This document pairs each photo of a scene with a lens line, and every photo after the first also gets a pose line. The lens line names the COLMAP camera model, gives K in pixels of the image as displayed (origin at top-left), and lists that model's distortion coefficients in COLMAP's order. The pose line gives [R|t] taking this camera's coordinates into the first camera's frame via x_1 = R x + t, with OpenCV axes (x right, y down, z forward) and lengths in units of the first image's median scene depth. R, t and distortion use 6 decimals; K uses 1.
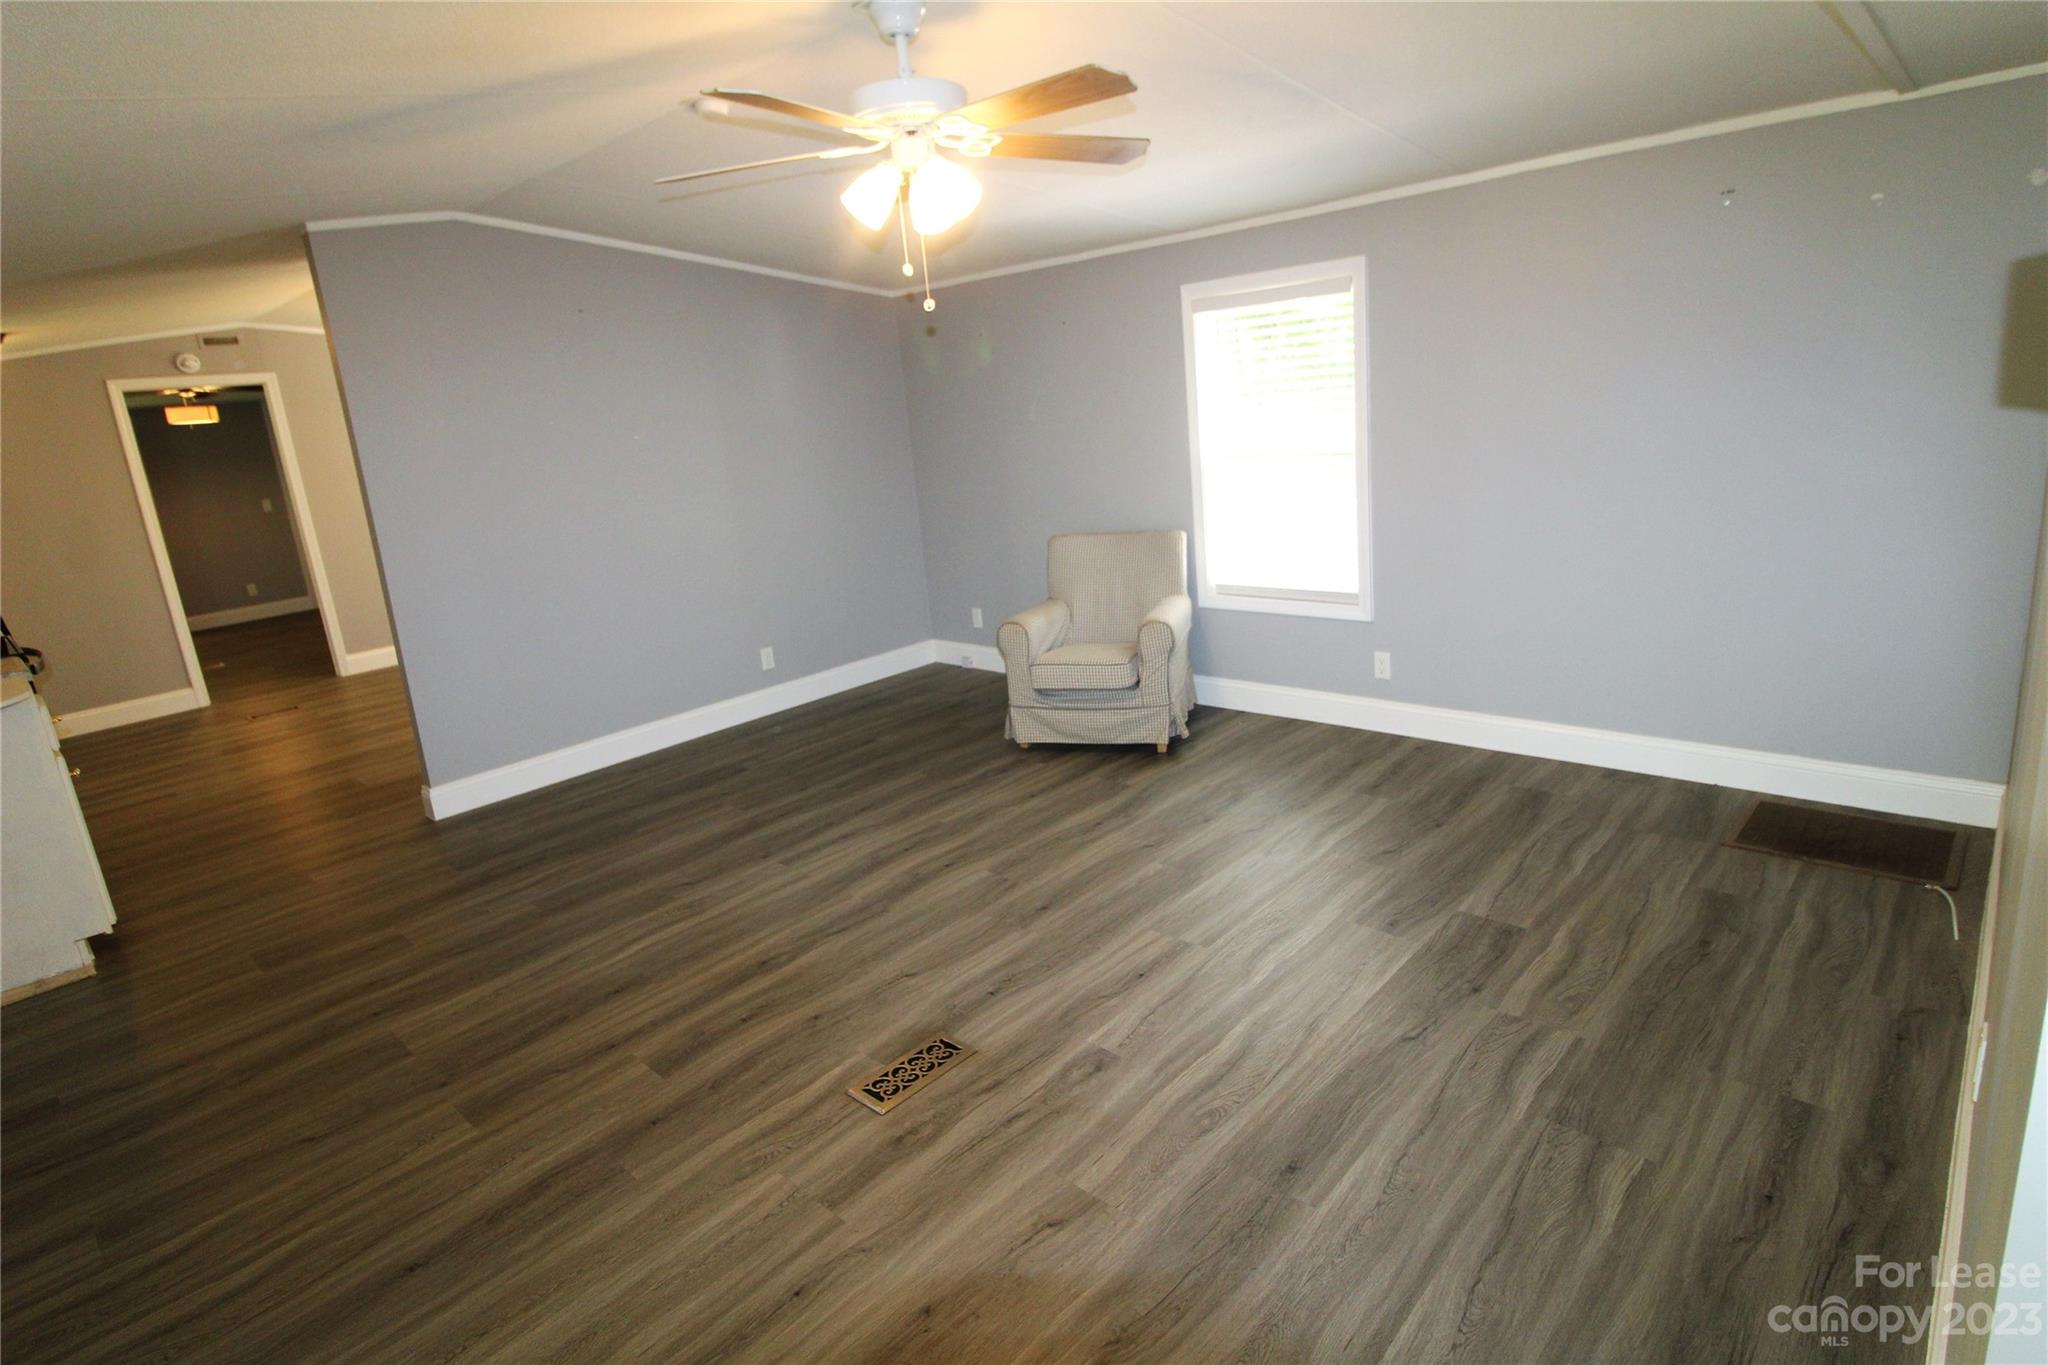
lens RADIAL K [[1057.8, 0, 1037.7], [0, 1057.8, 649.8], [0, 0, 1]] dist [0.005366, -0.014737]
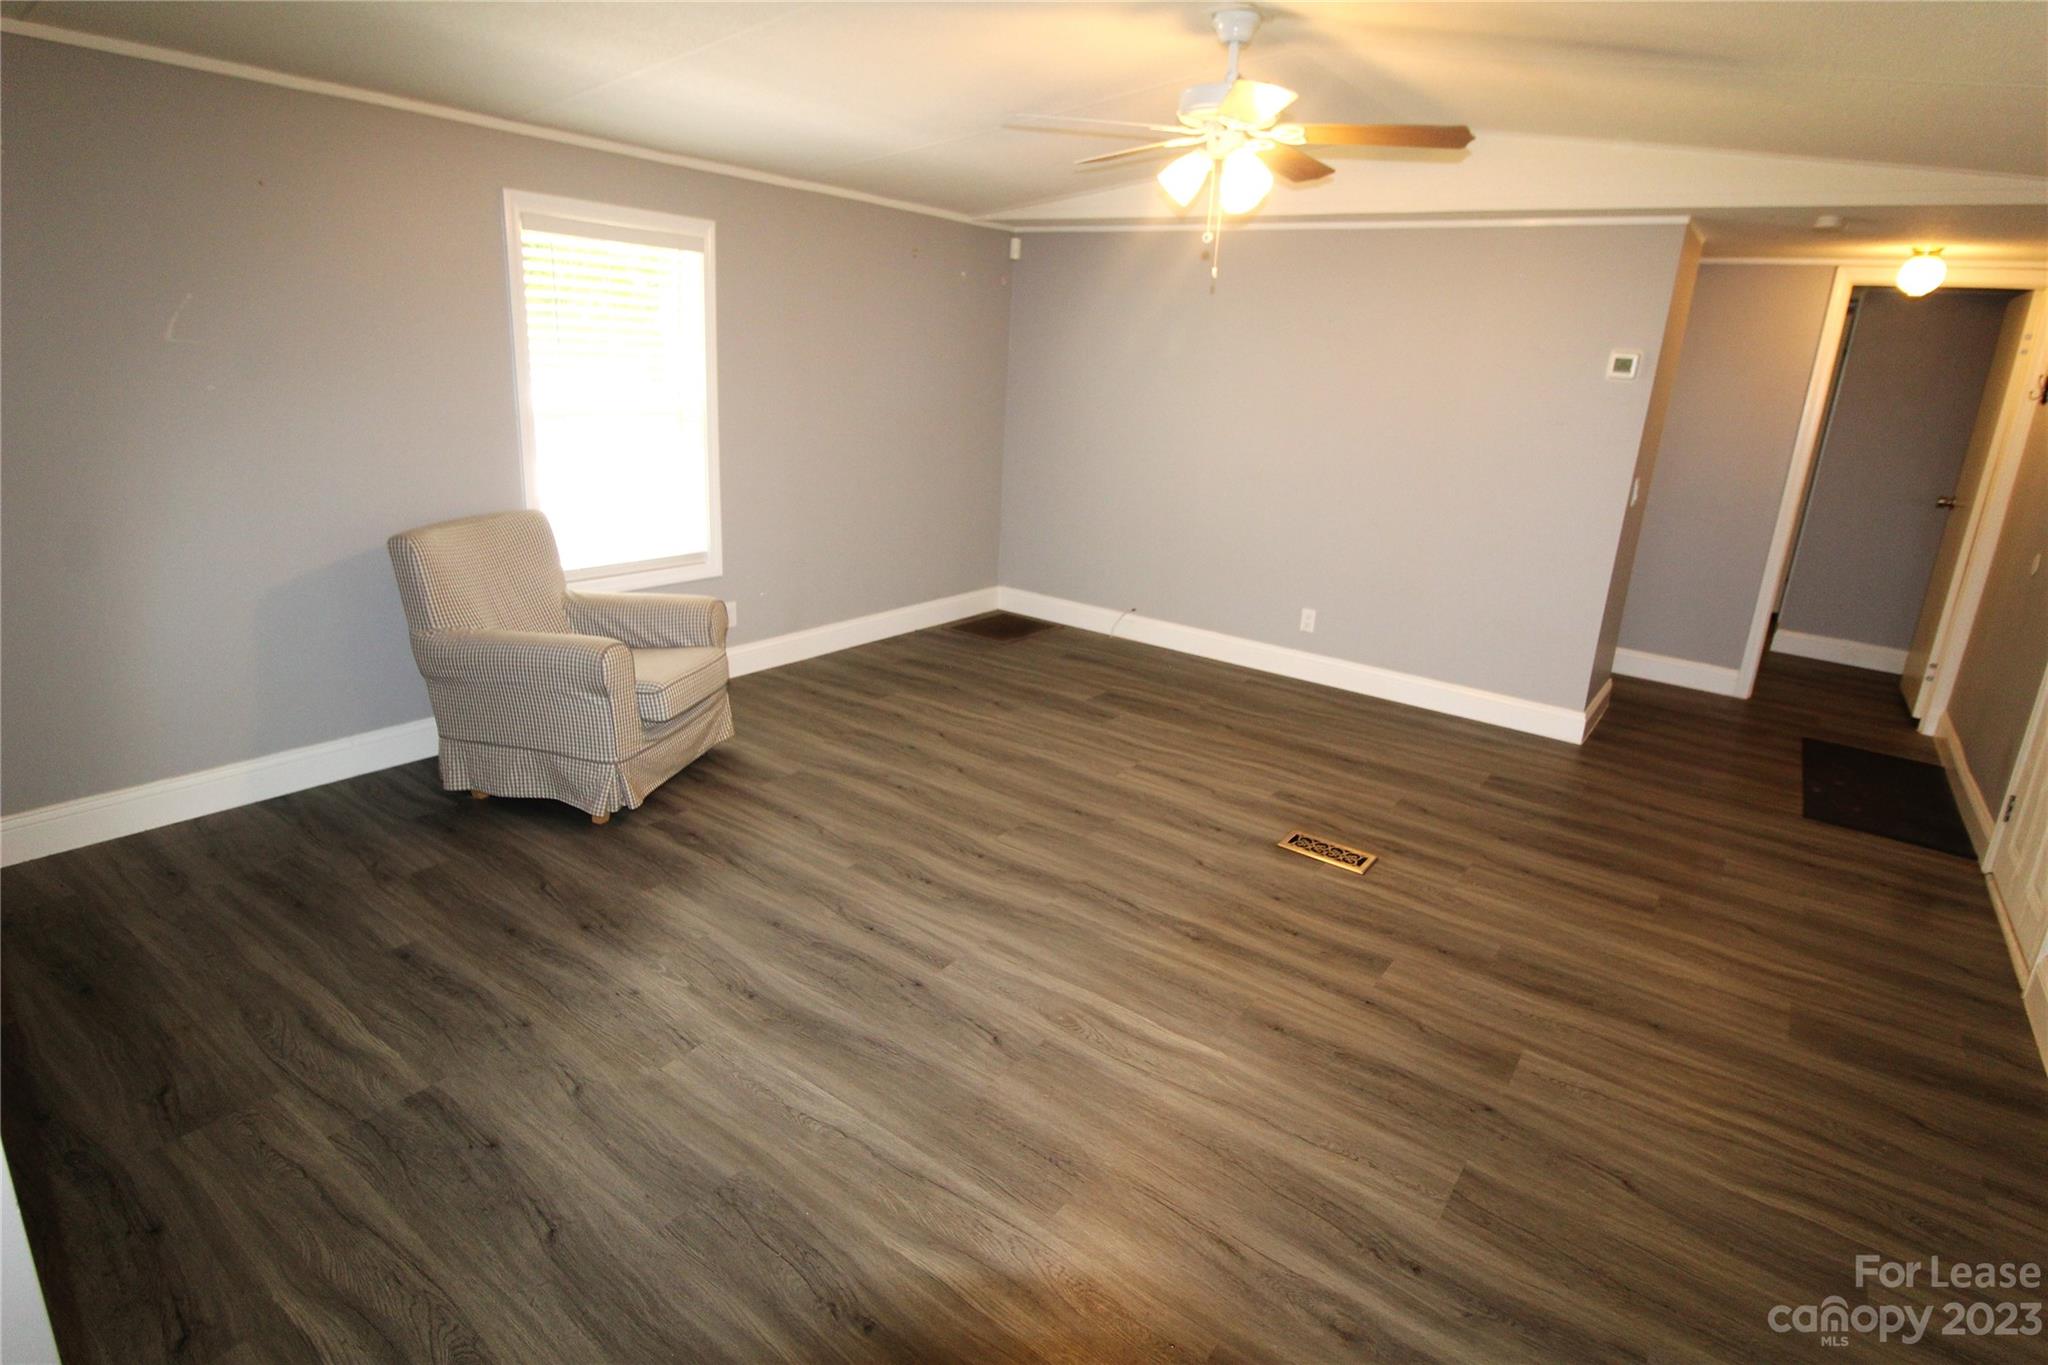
lens RADIAL K [[1054.7, 0, 1035.0], [0, 1054.7, 656.9], [0, 0, 1]] dist [0.005303, -0.015015]
pose [[-0.126304, -0.198834, 0.971860, -1.114665], [0.185229, 0.957748, 0.220019, -0.180226], [-0.974545, 0.207806, -0.084138, 1.177655]]
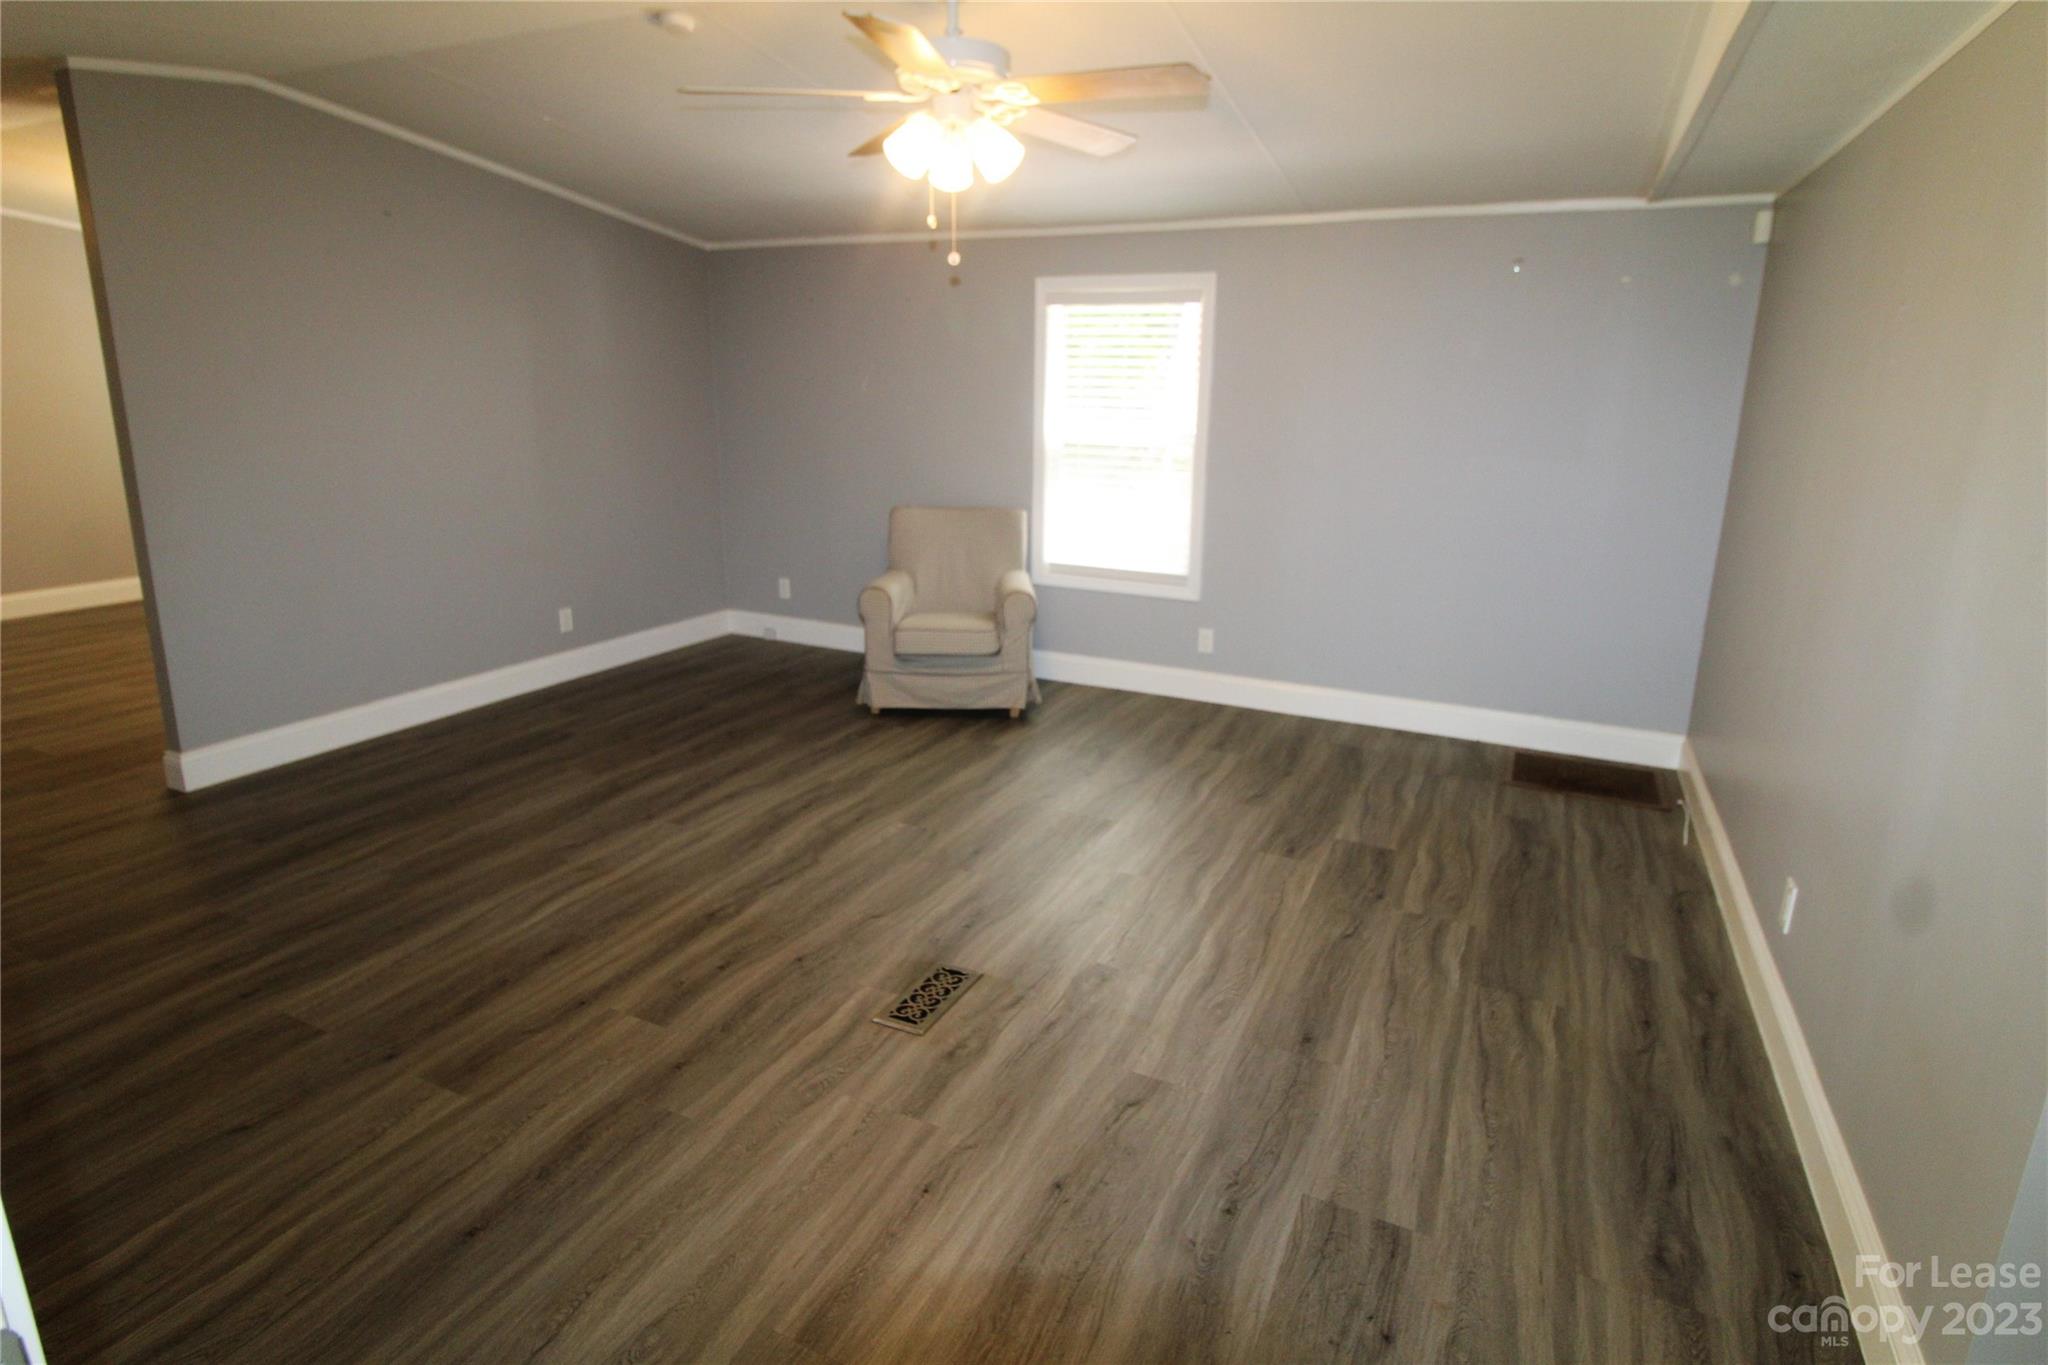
lens RADIAL K [[1054.7, 0, 1035.0], [0, 1054.7, 656.9], [0, 0, 1]] dist [0.005303, -0.015015]
pose [[0.948895, 0.025754, 0.314539, -0.289464], [-0.027670, 0.999616, 0.001625, 0.050935], [-0.314377, -0.010245, 0.949243, -0.005301]]
